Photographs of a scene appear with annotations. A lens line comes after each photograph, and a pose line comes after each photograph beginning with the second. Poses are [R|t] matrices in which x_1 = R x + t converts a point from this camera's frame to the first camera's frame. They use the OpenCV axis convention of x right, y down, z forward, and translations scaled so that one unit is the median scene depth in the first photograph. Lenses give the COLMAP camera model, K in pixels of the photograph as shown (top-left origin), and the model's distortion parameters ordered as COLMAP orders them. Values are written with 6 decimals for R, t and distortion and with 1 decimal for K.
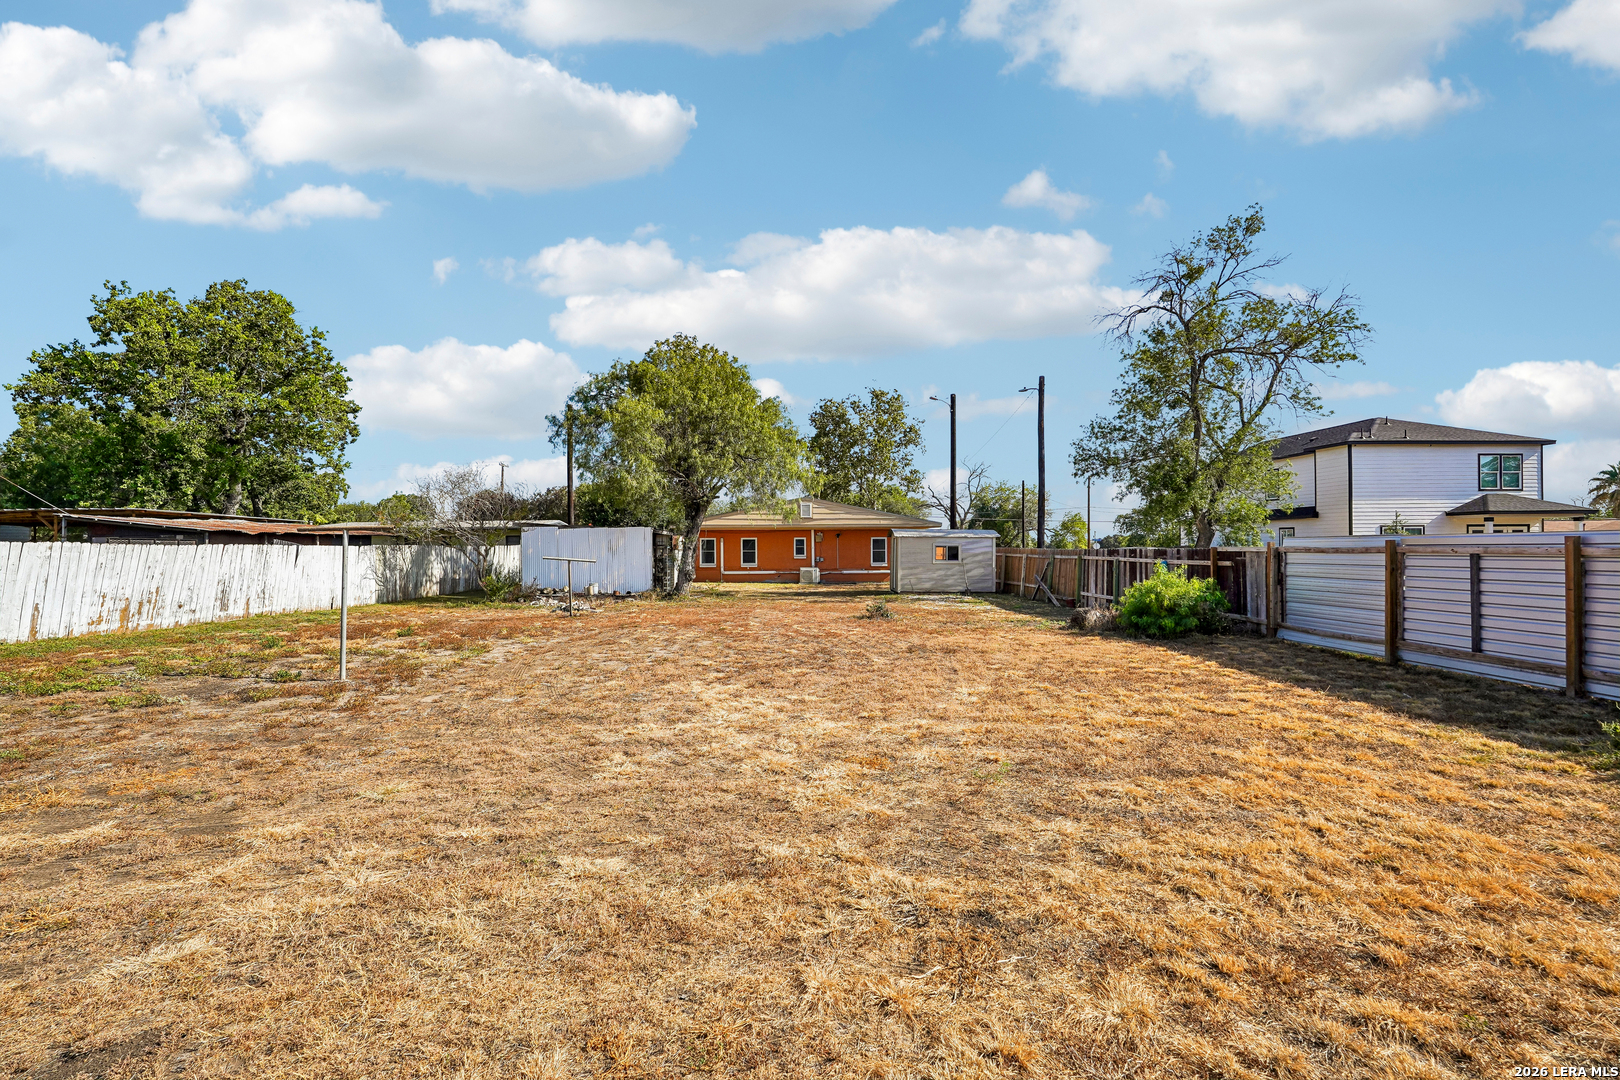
lens RADIAL K [[716.6, 0, 804.6], [0, 716.6, 539.8], [0, 0, 1]] dist [-0.000538, 0.000231]
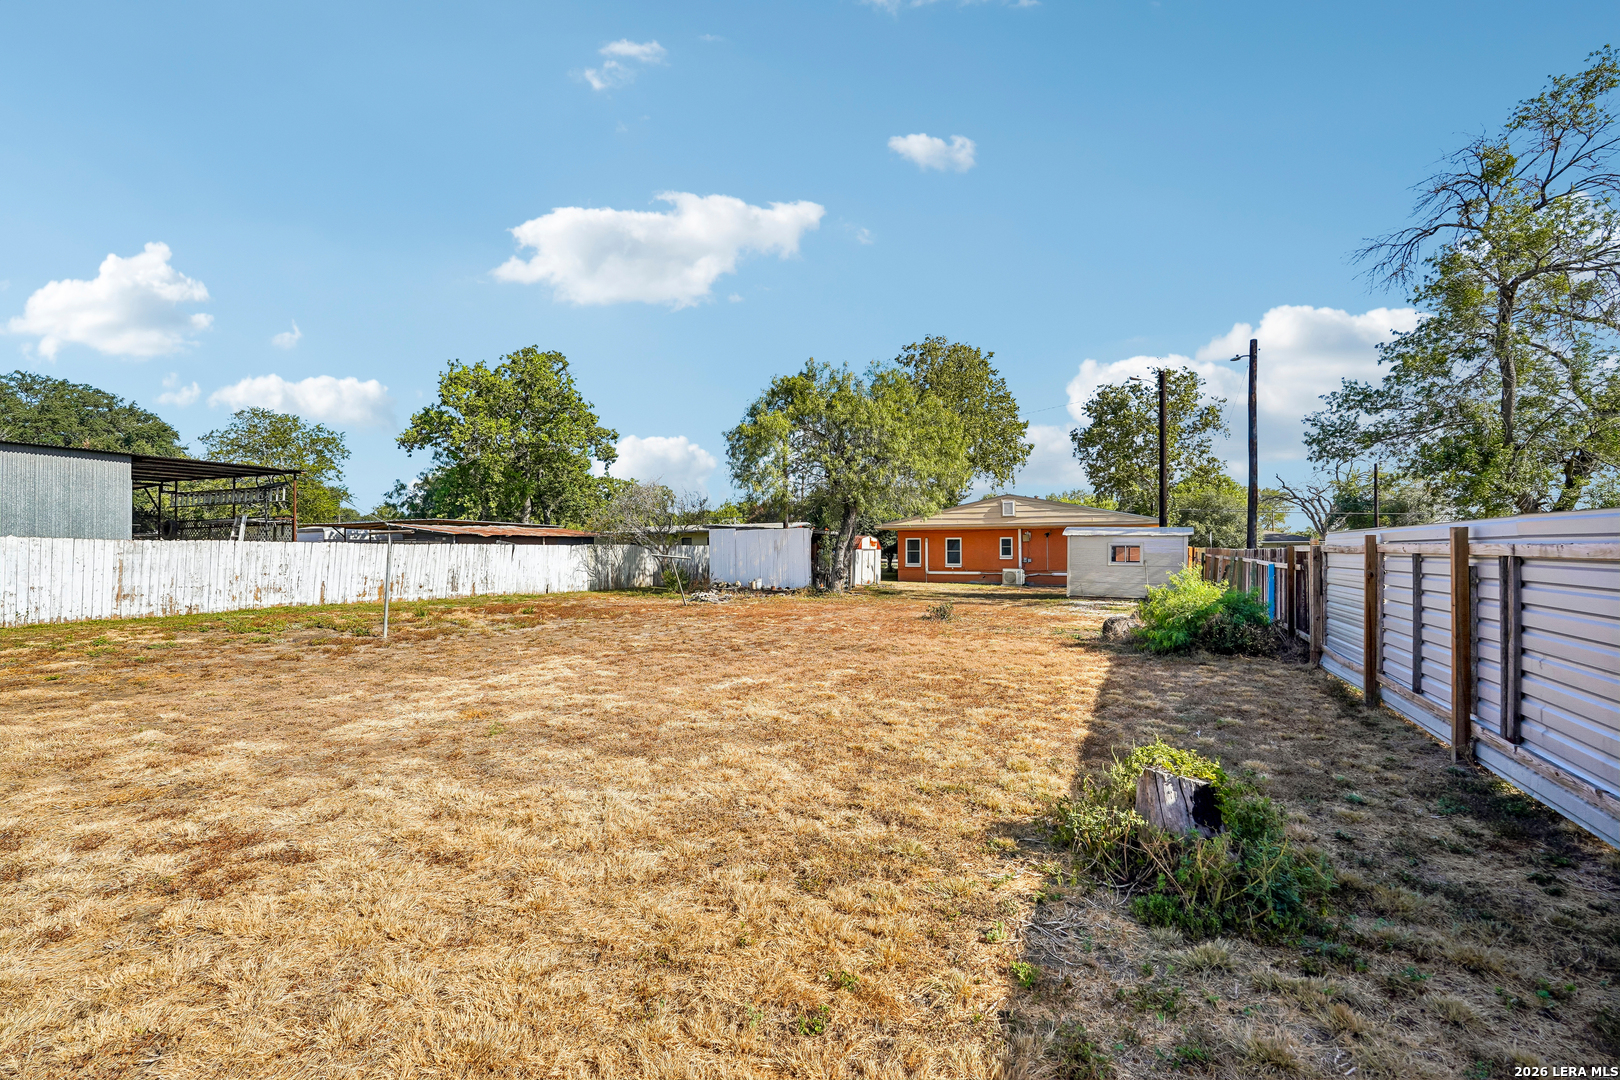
lens RADIAL K [[719.3, 0, 806.4], [0, 719.3, 544.6], [0, 0, 1]] dist [-0.013474, 0.009390]
pose [[0.892029, -0.000481, -0.451979, 0.261984], [0.002927, 0.999985, 0.004714, 0.001958], [0.451970, -0.005528, 0.892016, 0.035538]]
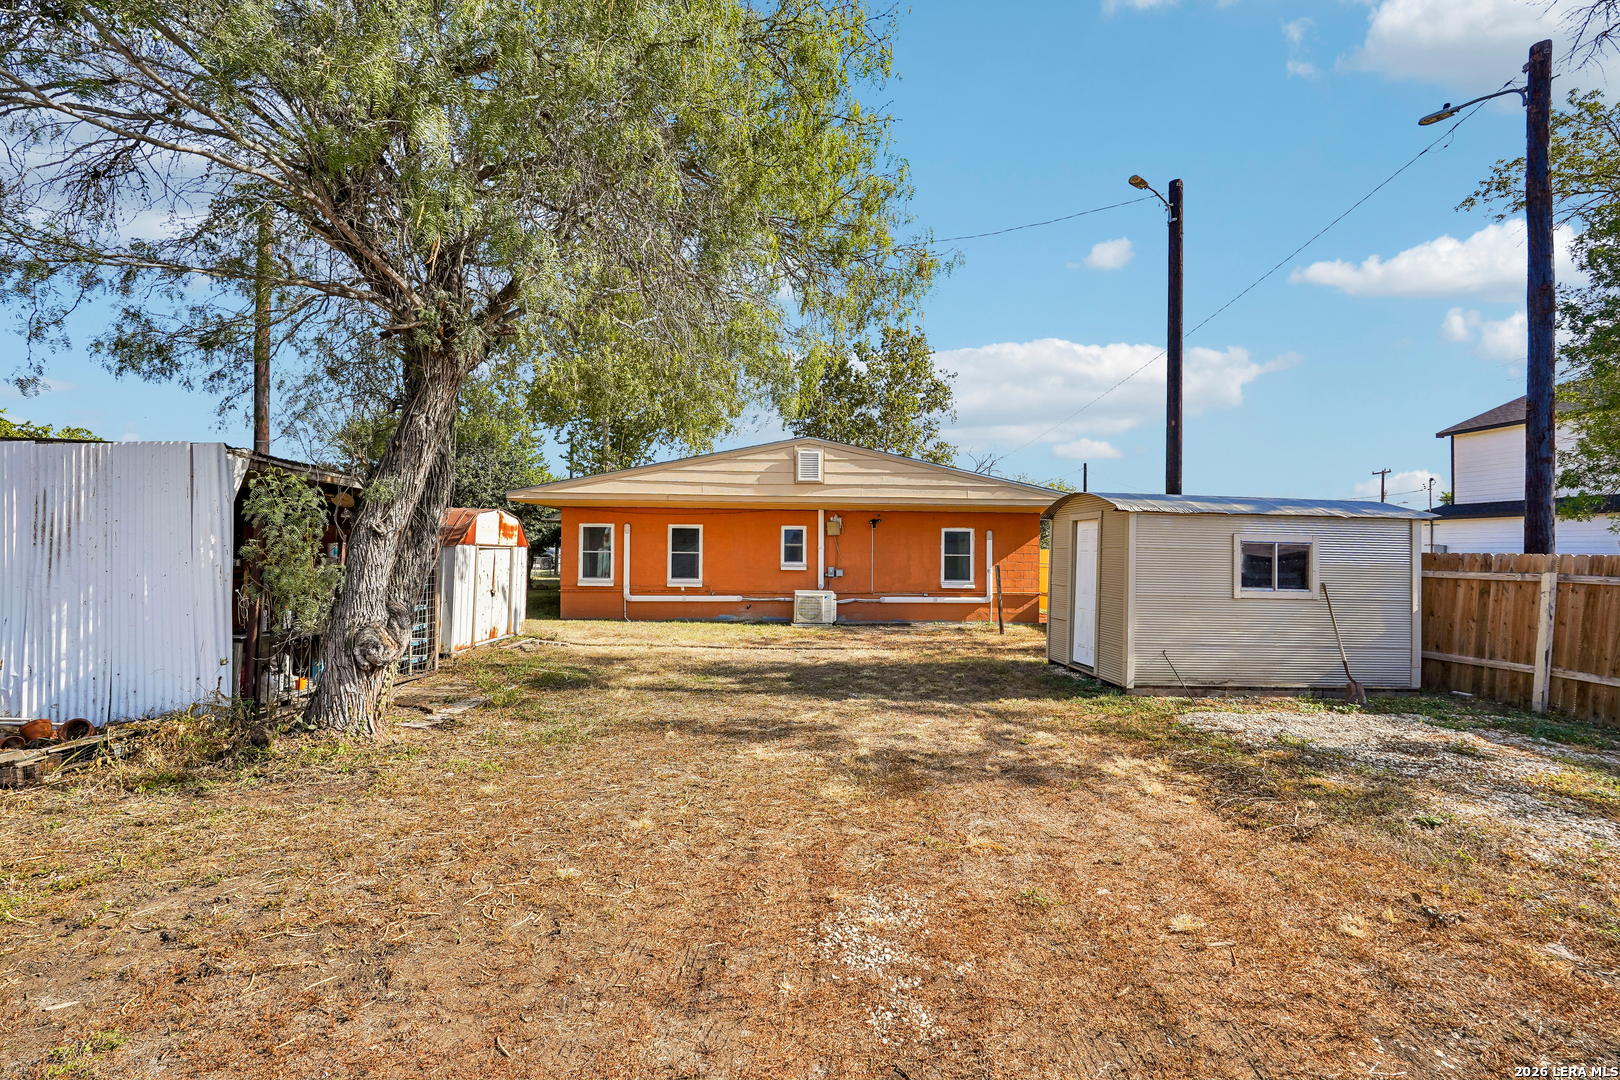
lens RADIAL K [[719.3, 0, 806.4], [0, 719.3, 544.6], [0, 0, 1]] dist [-0.013474, 0.009390]
pose [[0.998831, 0.015174, 0.045894, -0.027525], [-0.015146, 0.999885, -0.000966, 0.013240], [-0.045904, 0.000270, 0.998946, 0.728453]]
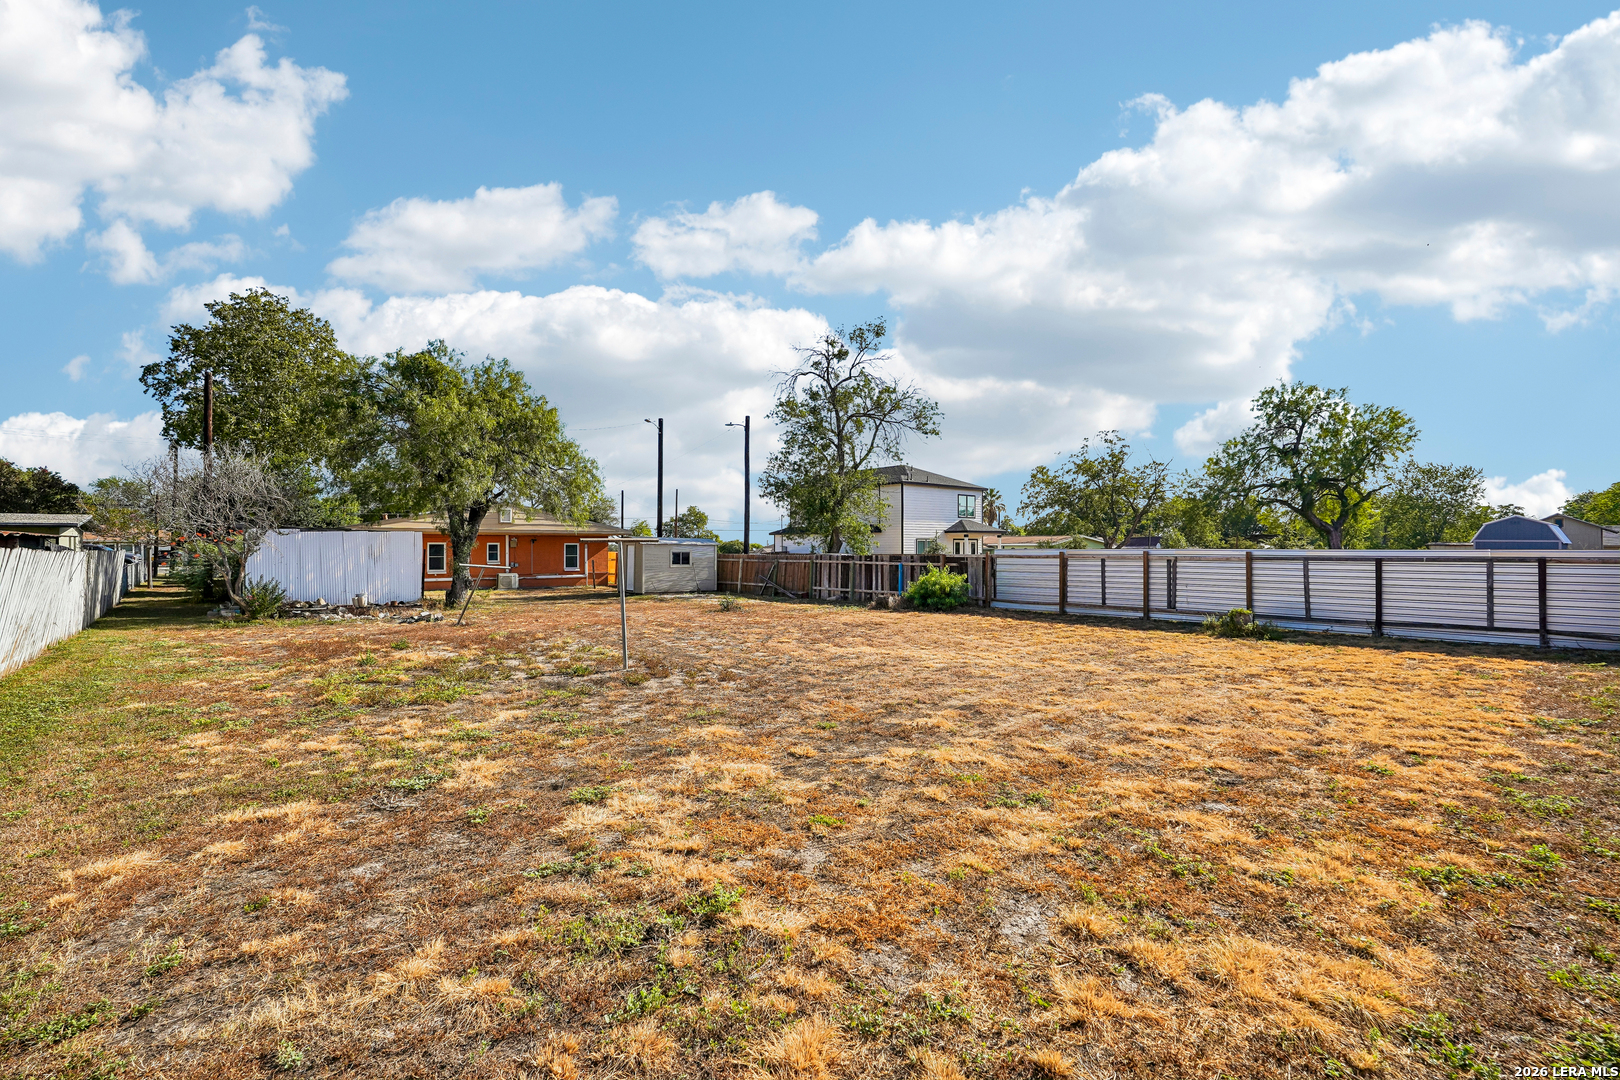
lens RADIAL K [[719.3, 0, 806.4], [0, 719.3, 544.6], [0, 0, 1]] dist [-0.013474, 0.009390]
pose [[0.779982, 0.007893, 0.625753, -0.396165], [-0.008978, 0.999959, -0.001422, -0.004232], [-0.625738, -0.004509, 0.780020, -0.040840]]
